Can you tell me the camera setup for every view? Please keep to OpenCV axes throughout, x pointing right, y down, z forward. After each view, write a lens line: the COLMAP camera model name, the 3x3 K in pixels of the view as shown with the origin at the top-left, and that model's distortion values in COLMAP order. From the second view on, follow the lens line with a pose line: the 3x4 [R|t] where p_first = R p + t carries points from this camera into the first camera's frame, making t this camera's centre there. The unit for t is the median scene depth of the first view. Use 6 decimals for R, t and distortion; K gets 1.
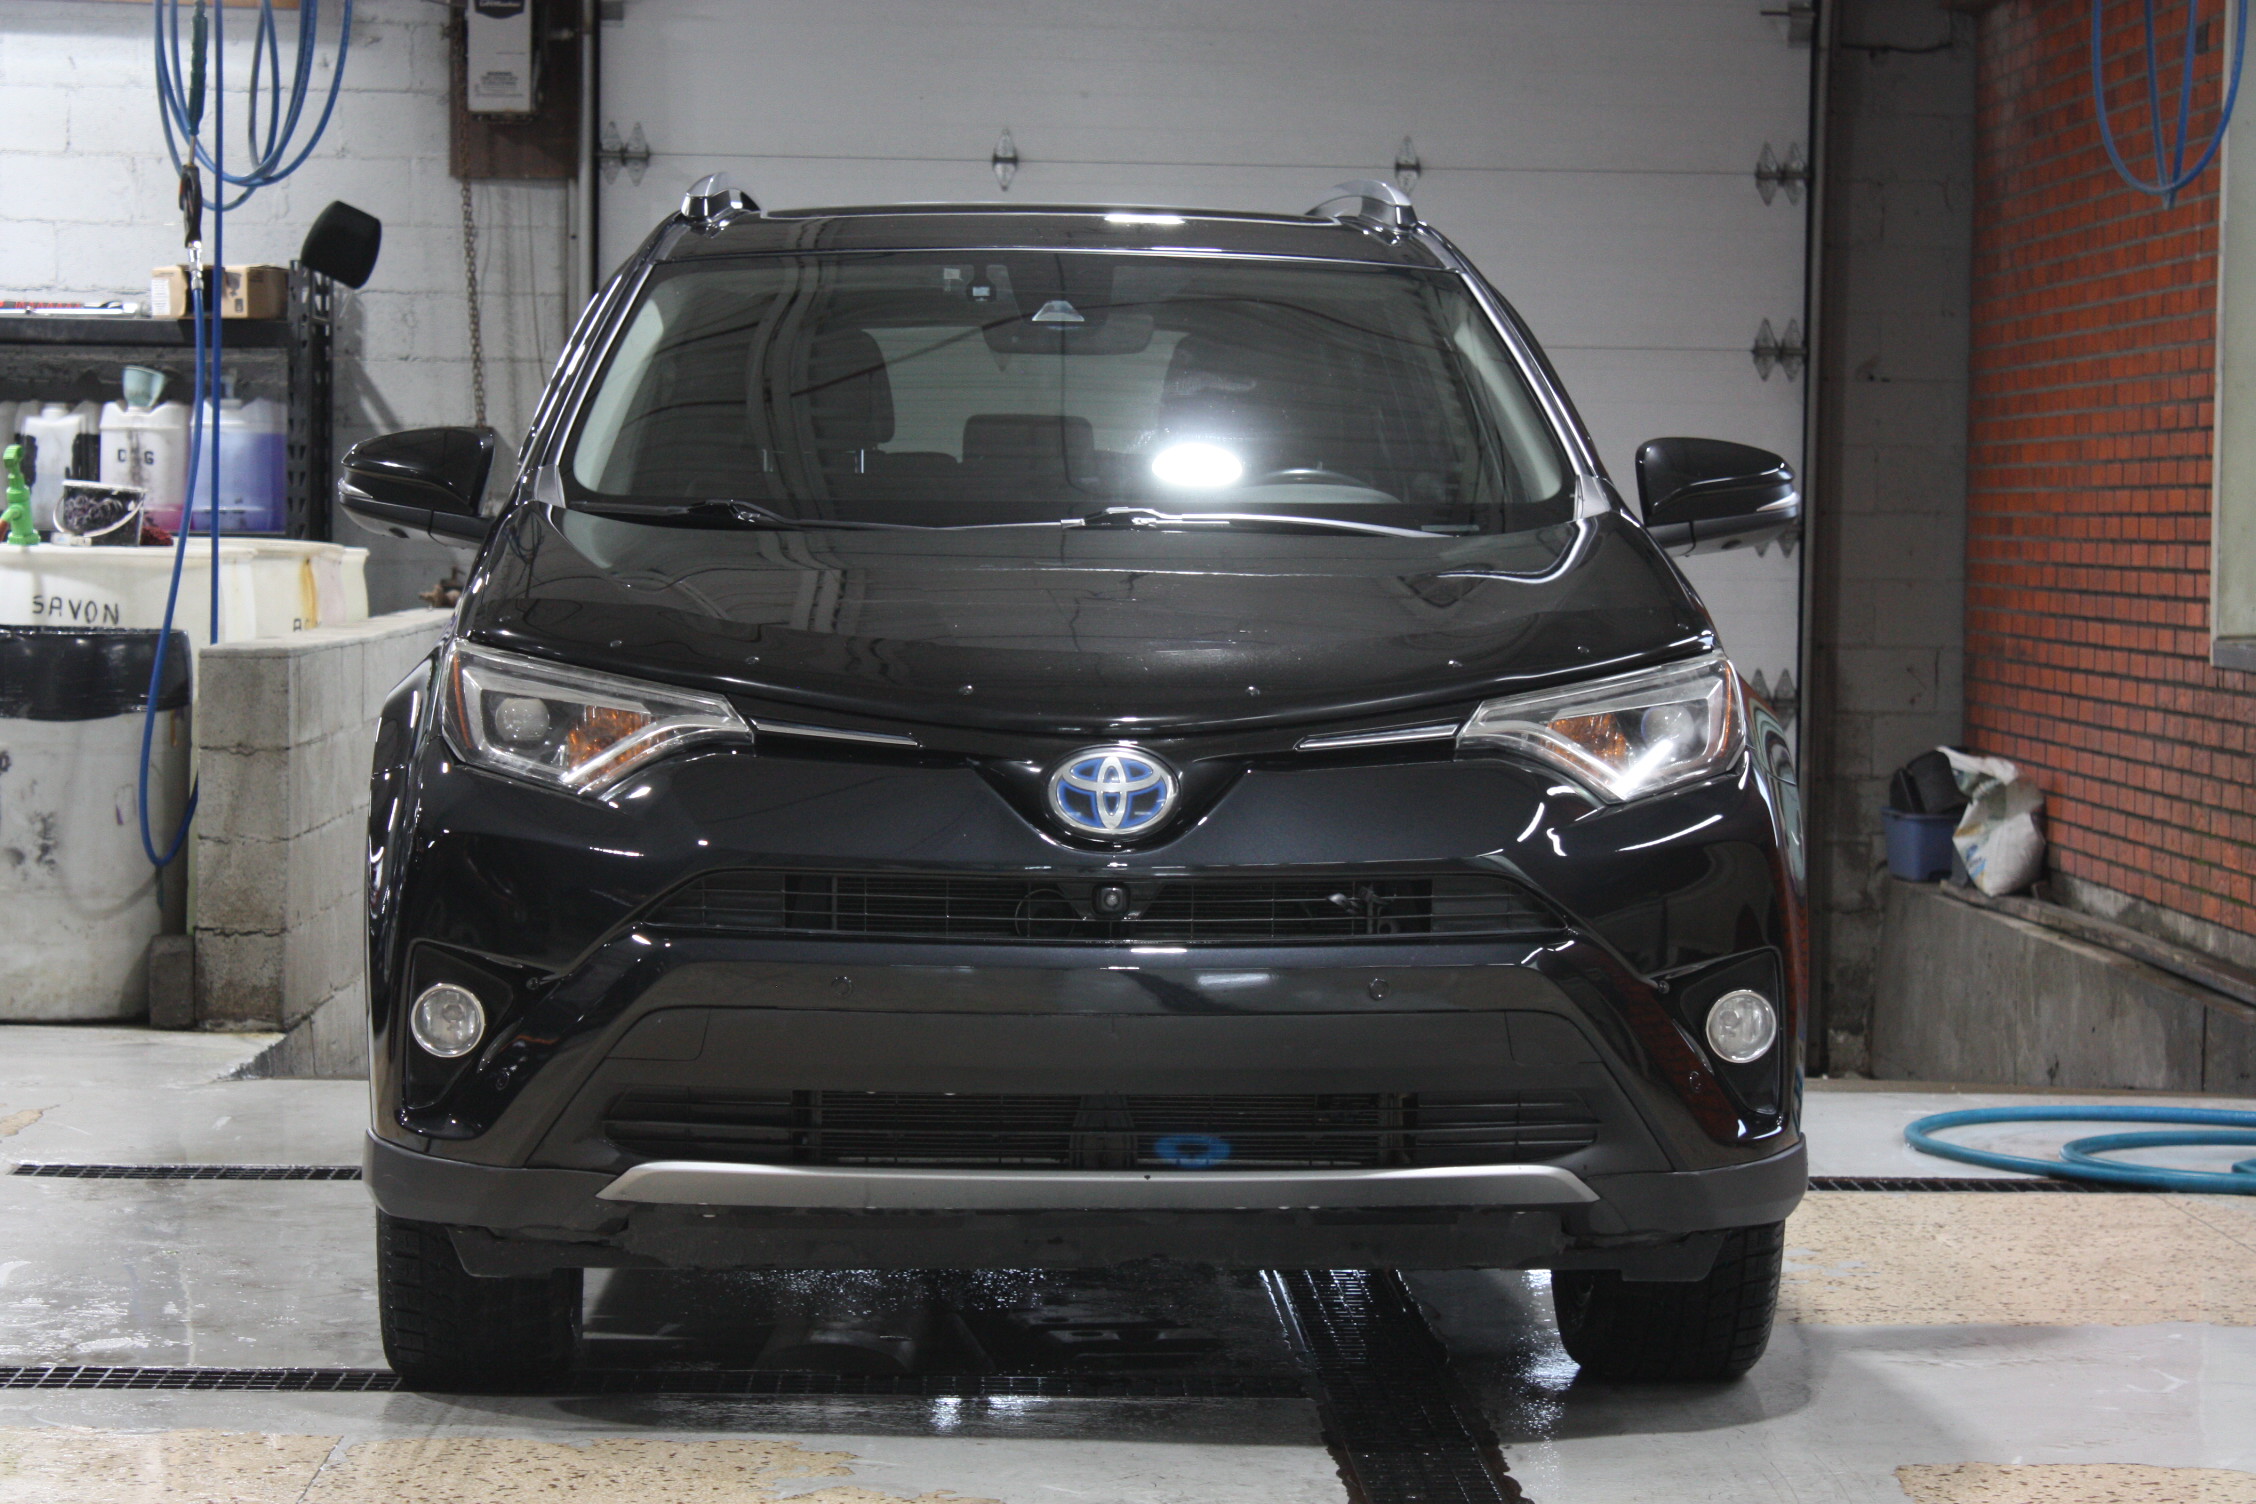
lens RADIAL K [[5566.9, 0, 1125.4], [0, 5566.9, 751.6], [0, 0, 1]] dist [0.063522, 0.000000]
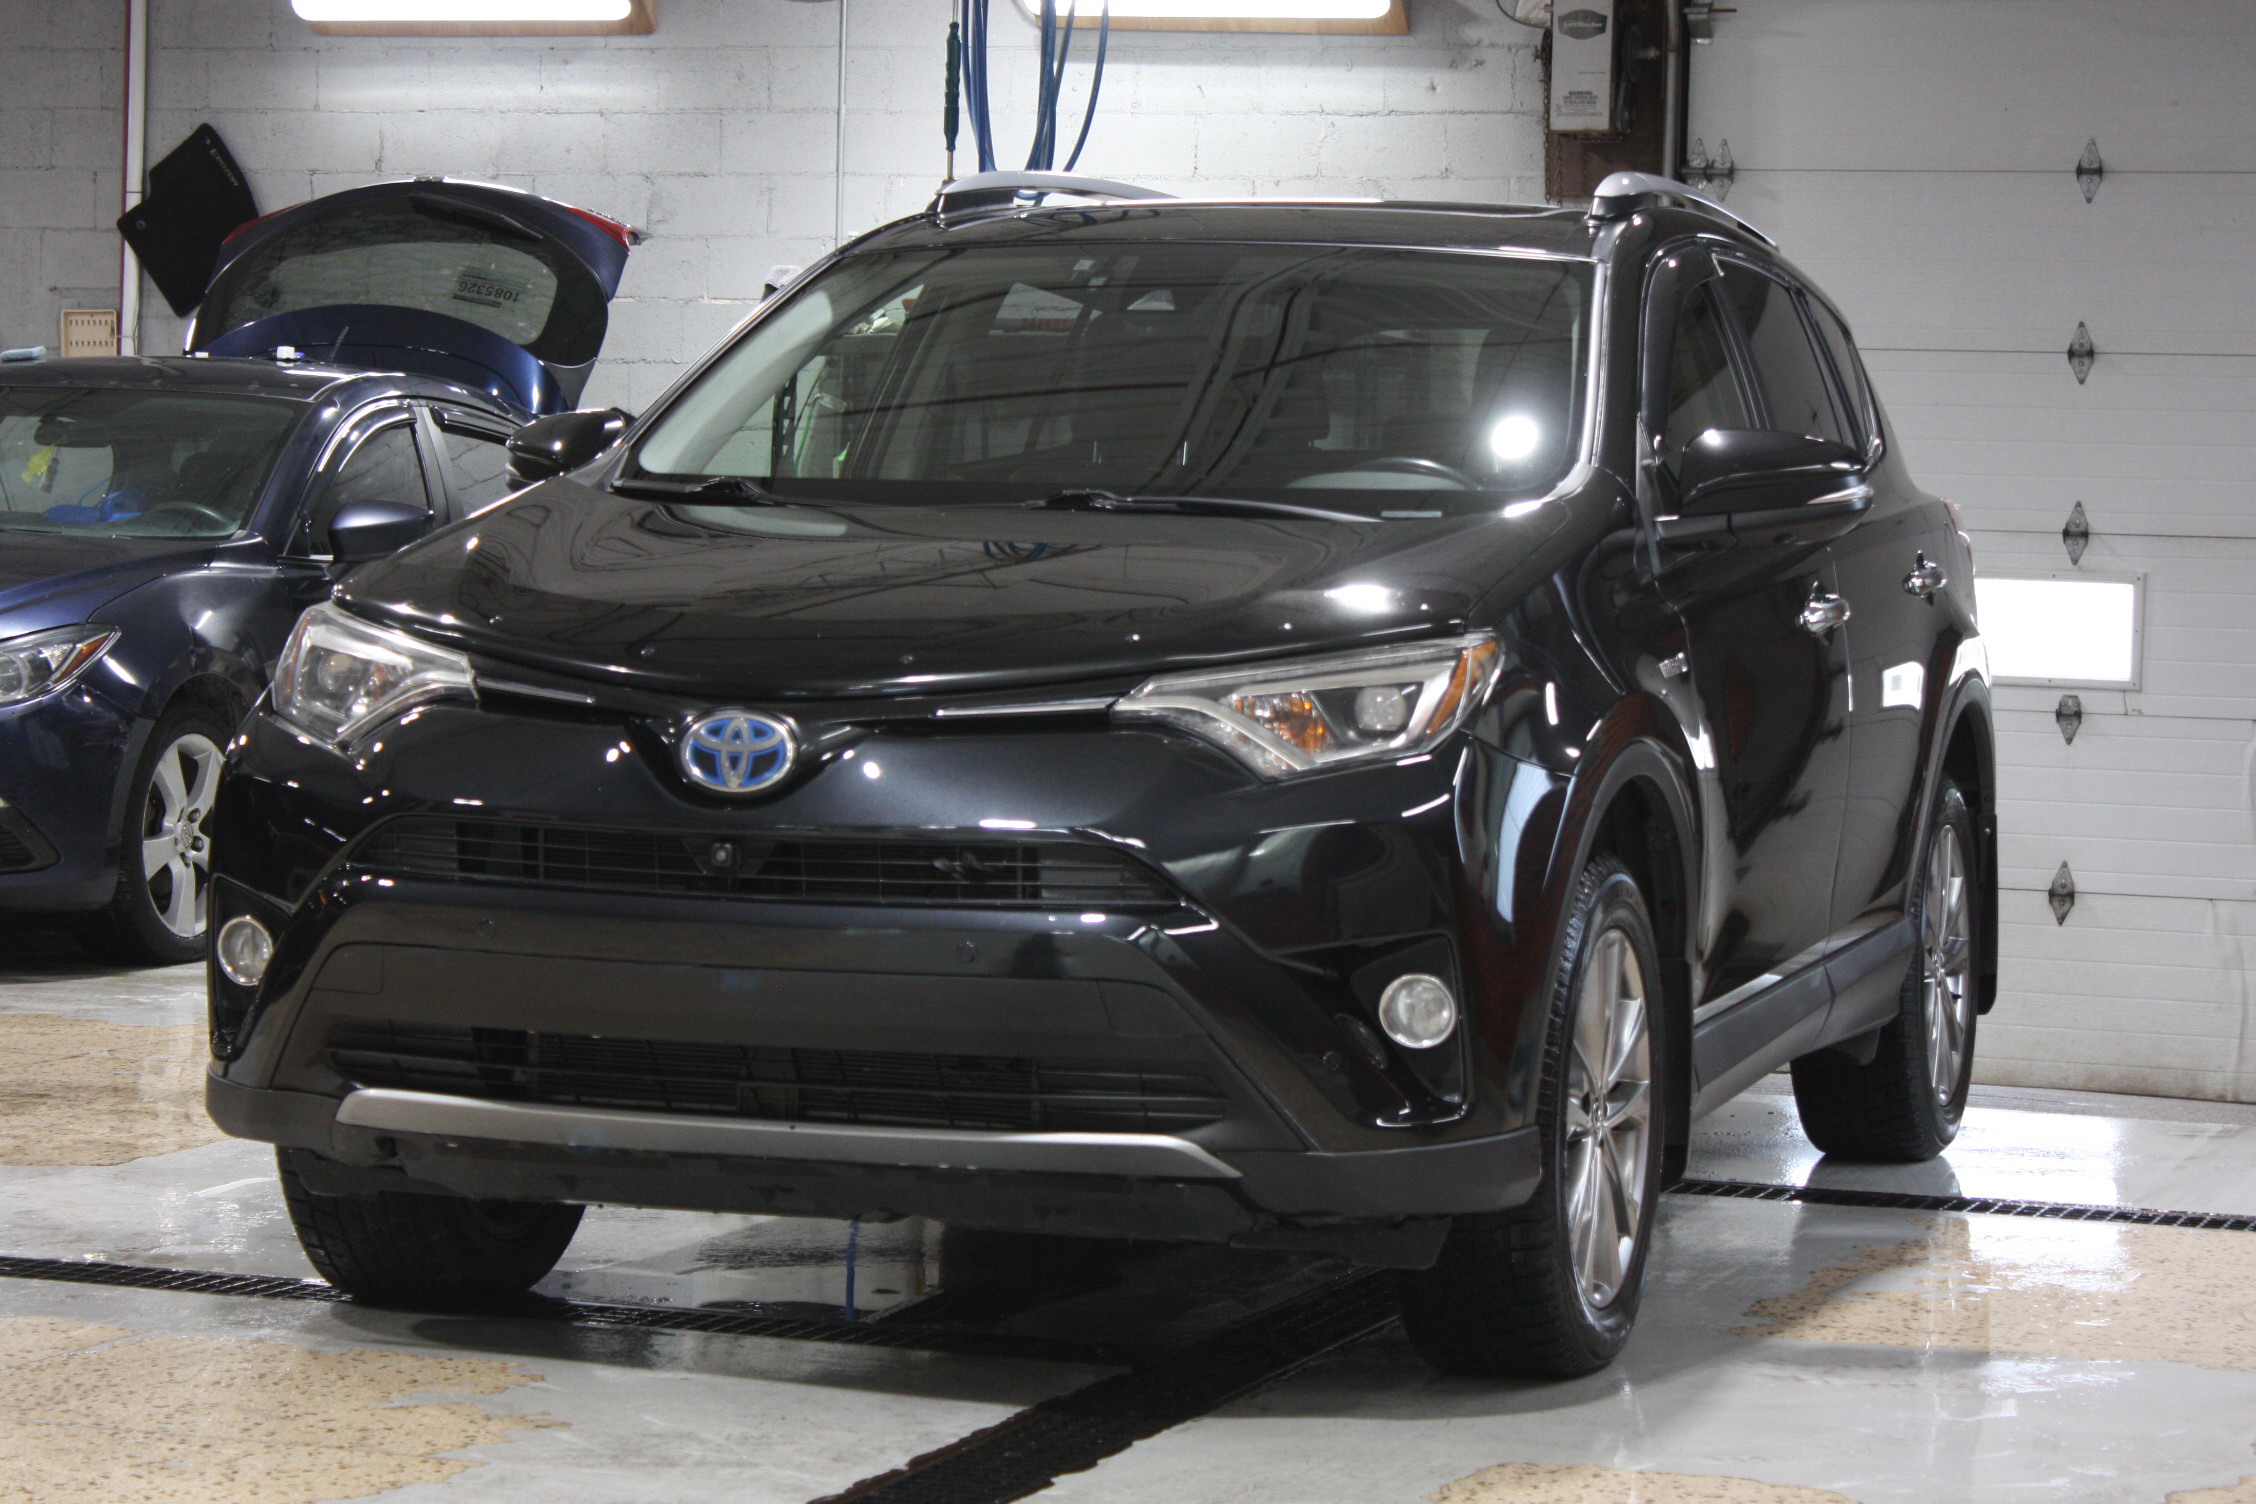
lens RADIAL K [[5566.9, 0, 1123.0], [0, 5566.9, 752.7], [0, 0, 1]] dist [0.063522, 0.000000]
pose [[0.926970, 0.026645, -0.374188, 0.437412], [-0.029567, 0.999561, -0.002070, 0.007145], [0.373968, 0.012982, 0.927351, 0.063368]]
